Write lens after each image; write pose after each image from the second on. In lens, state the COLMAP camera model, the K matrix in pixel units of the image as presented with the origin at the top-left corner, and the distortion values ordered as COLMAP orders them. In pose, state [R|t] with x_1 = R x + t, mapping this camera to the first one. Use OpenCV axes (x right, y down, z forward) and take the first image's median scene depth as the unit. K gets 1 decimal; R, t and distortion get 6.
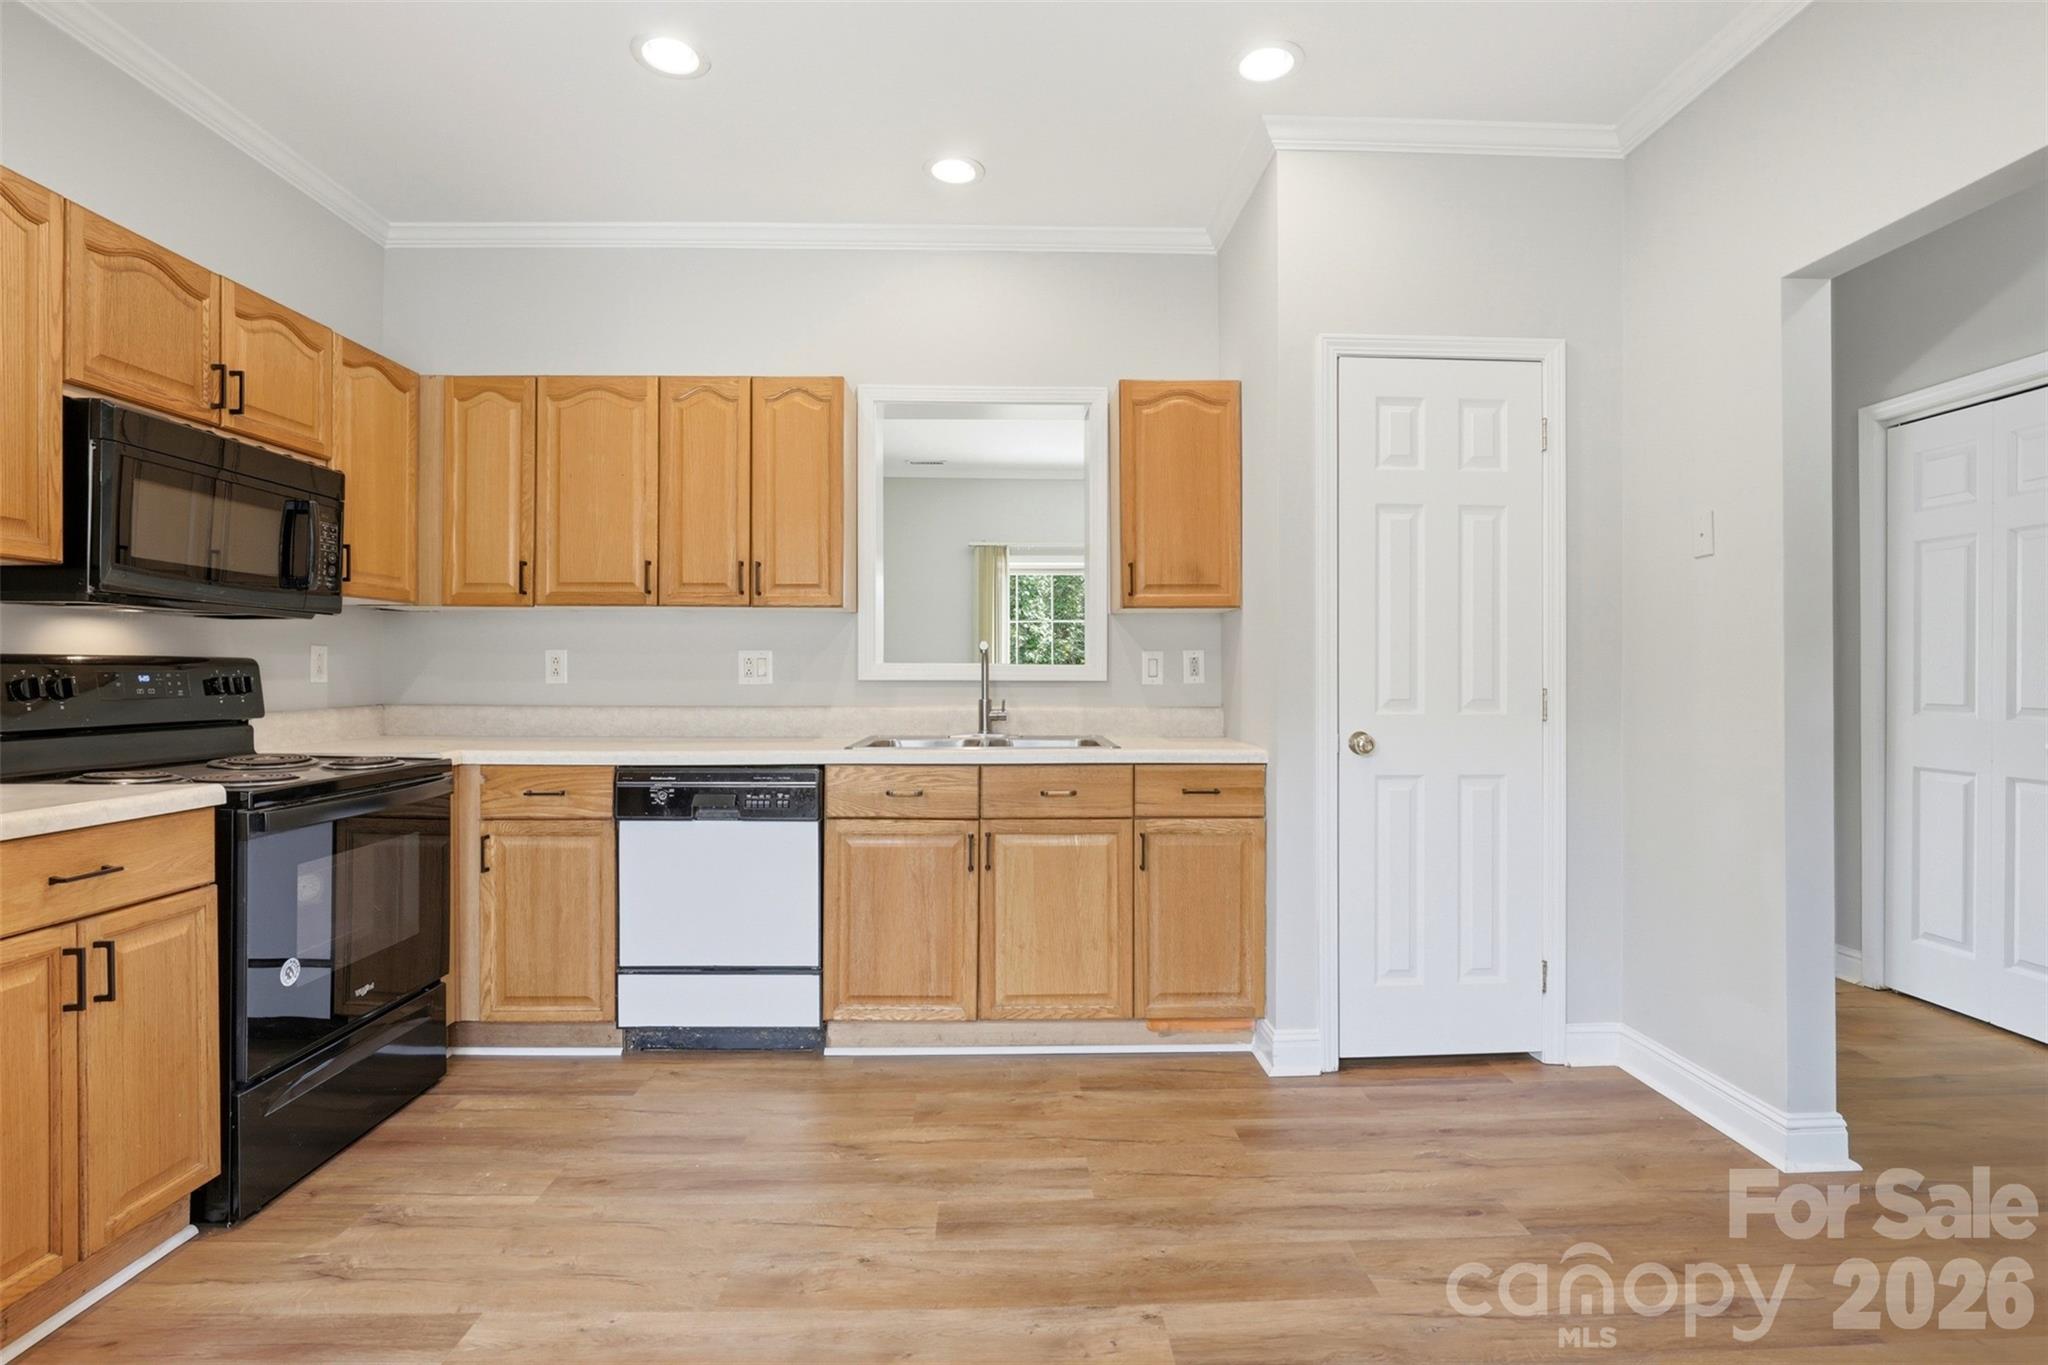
lens RADIAL K [[997.7, 0, 1010.8], [0, 997.7, 671.0], [0, 0, 1]] dist [-0.031300, 0.001122]
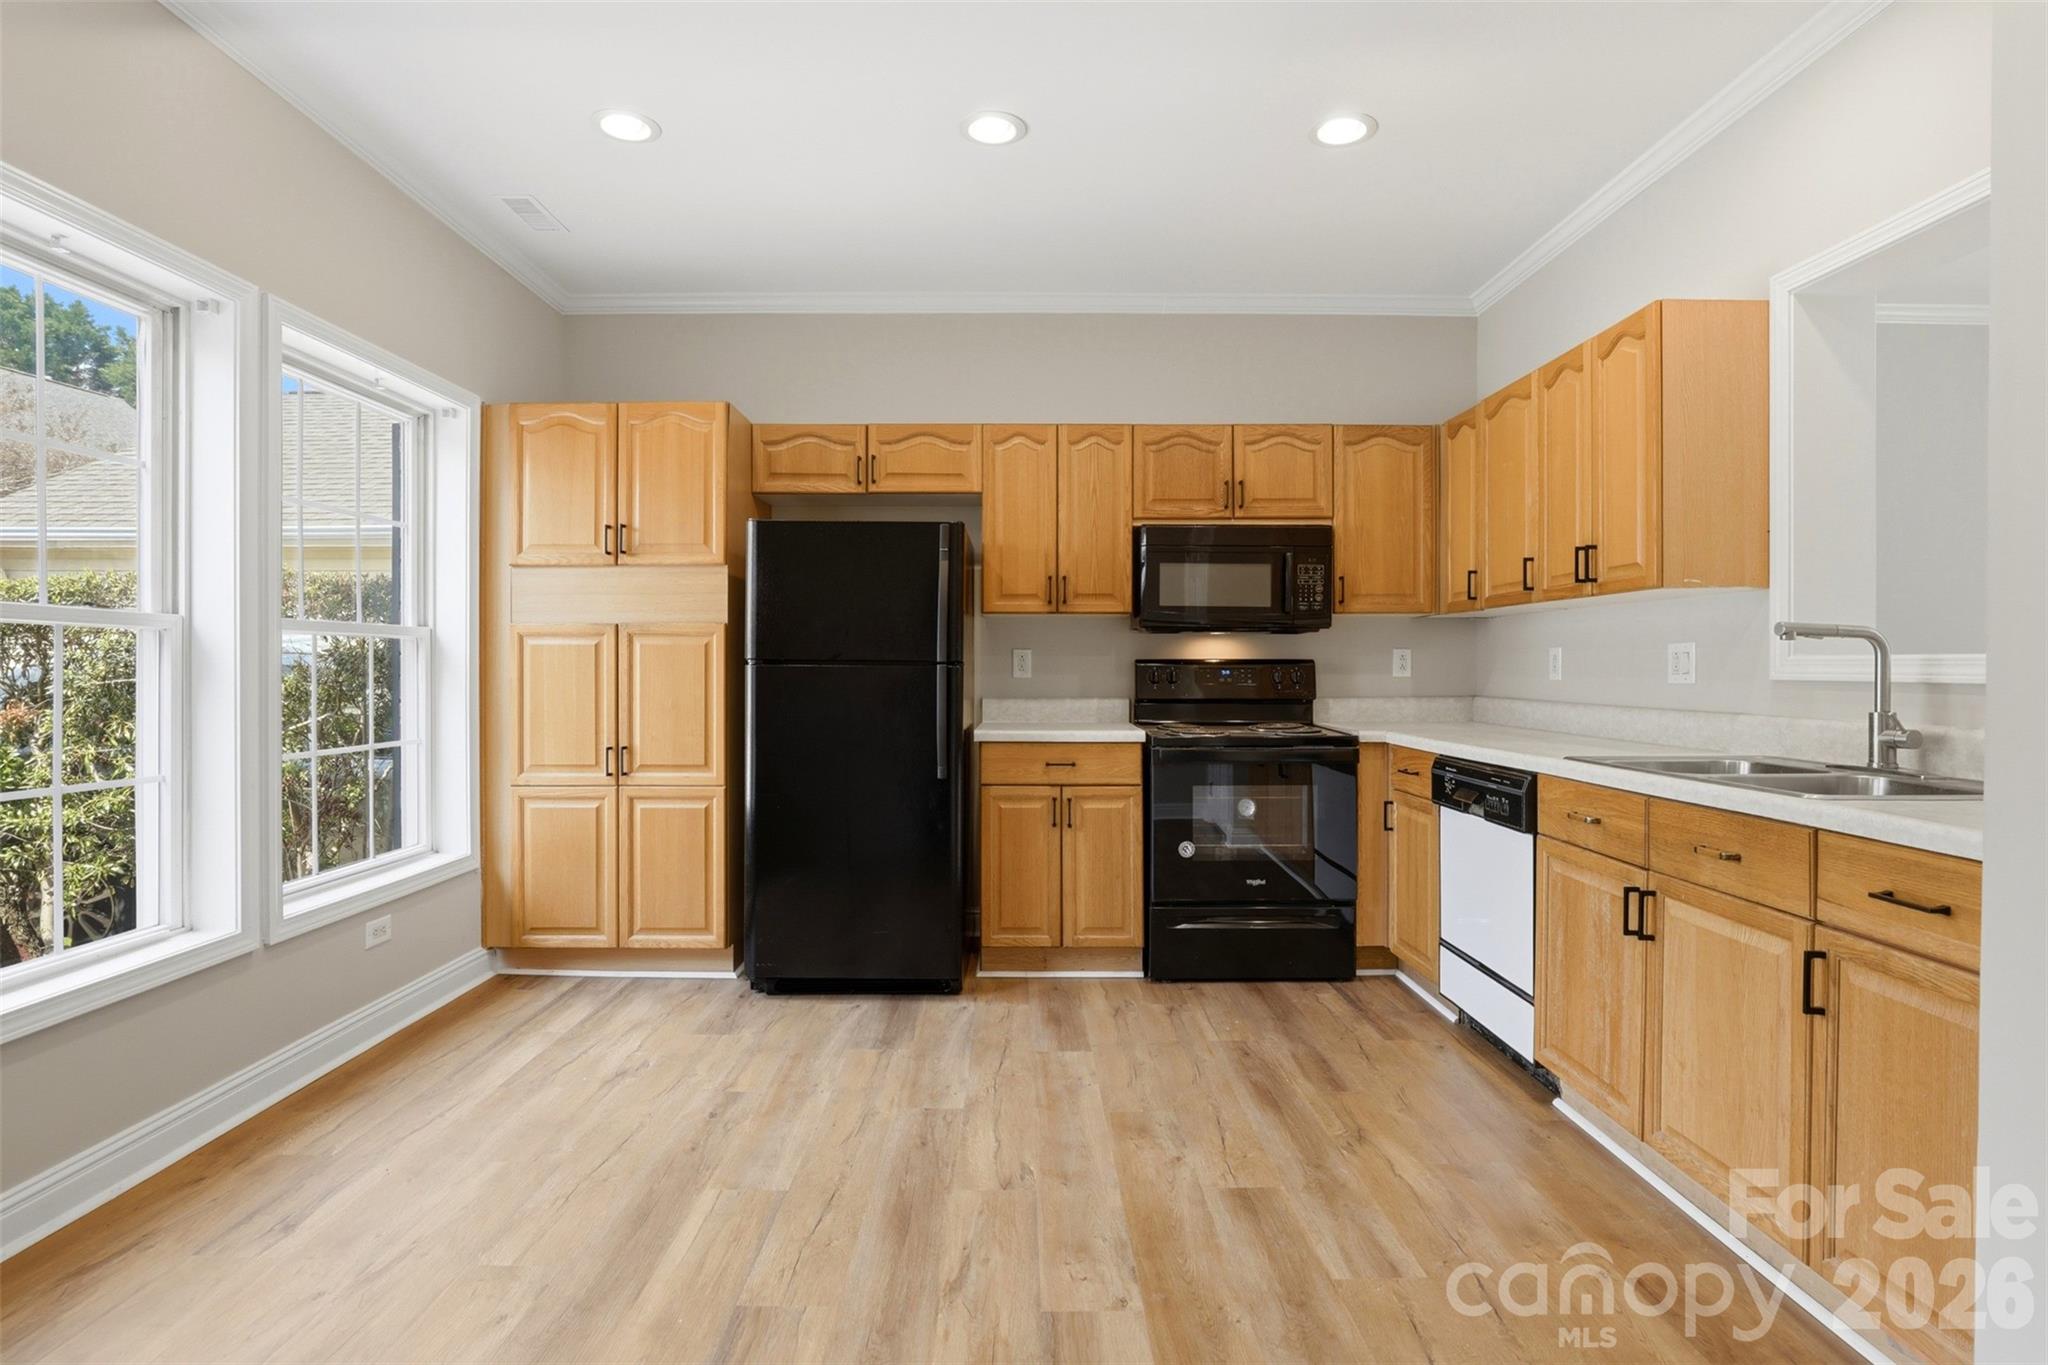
lens RADIAL K [[997.7, 0, 1010.8], [0, 997.7, 671.0], [0, 0, 1]] dist [-0.031300, 0.001122]
pose [[-0.030665, 0.003292, -0.999524, 0.820088], [0.001181, 0.999994, 0.003257, -0.000531], [0.999529, -0.001081, -0.030669, 0.644212]]
